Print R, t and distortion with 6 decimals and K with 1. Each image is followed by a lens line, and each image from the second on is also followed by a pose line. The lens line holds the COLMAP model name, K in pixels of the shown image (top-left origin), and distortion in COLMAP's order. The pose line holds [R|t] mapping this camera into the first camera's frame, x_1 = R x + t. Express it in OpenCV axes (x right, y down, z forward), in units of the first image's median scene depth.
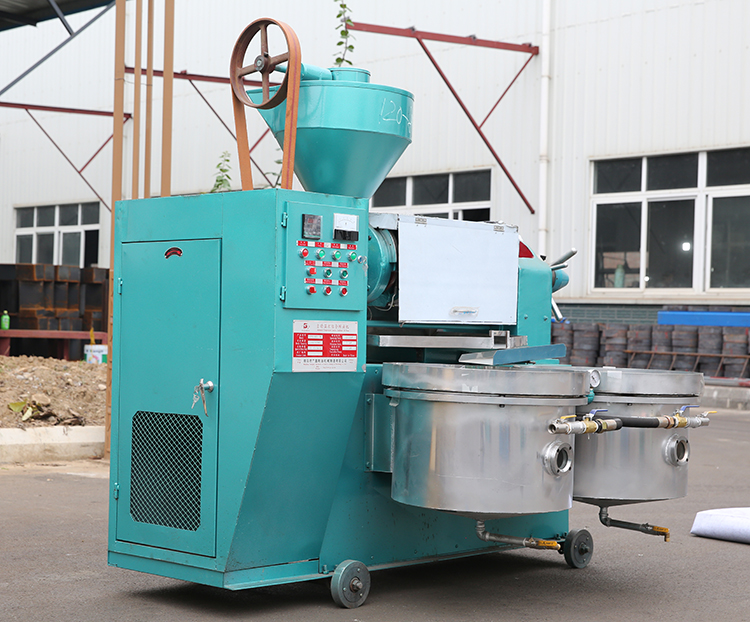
lens RADIAL K [[1456.5, 0, 375.0], [0, 1456.5, 311.0], [0, 0, 1]] dist [0.038596, 0.032602]
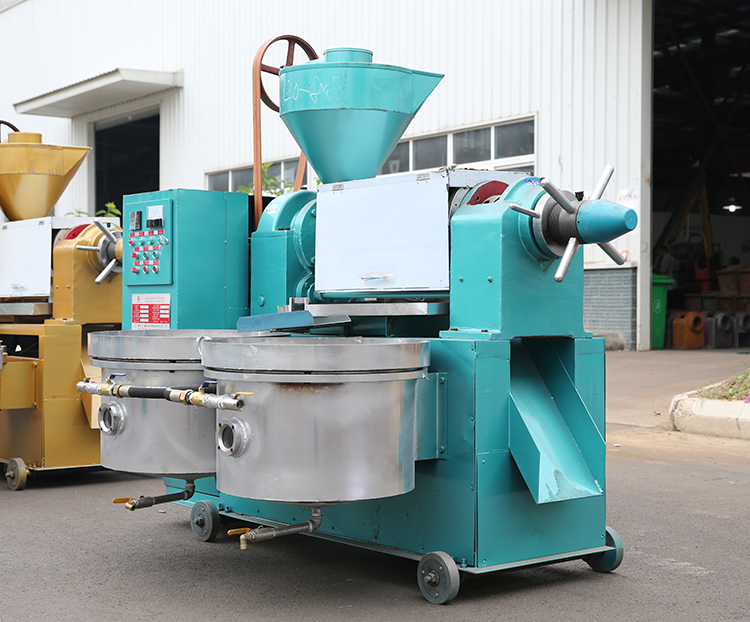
lens RADIAL K [[1326.5, 0, 374.9], [0, 1326.5, 288.5], [0, 0, 1]] dist [-0.000596, -0.016320]
pose [[-0.133095, -0.035902, -0.990453, 1.053800], [0.008113, 0.999271, -0.037312, 0.045549], [0.991070, -0.013002, -0.132707, 1.329854]]
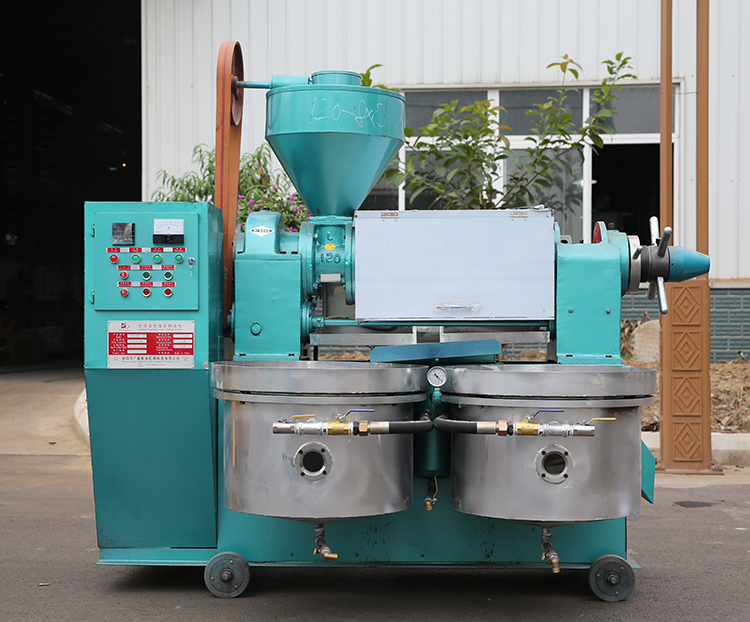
lens RADIAL K [[1378.6, 0, 375.0], [0, 1378.6, 311.0], [0, 0, 1]] dist [0.001435, 0.001754]
pose [[0.666547, -0.032792, -0.744742, 0.820845], [0.023700, 0.999459, -0.022796, 0.026300], [0.745087, -0.002456, 0.666963, 0.446199]]
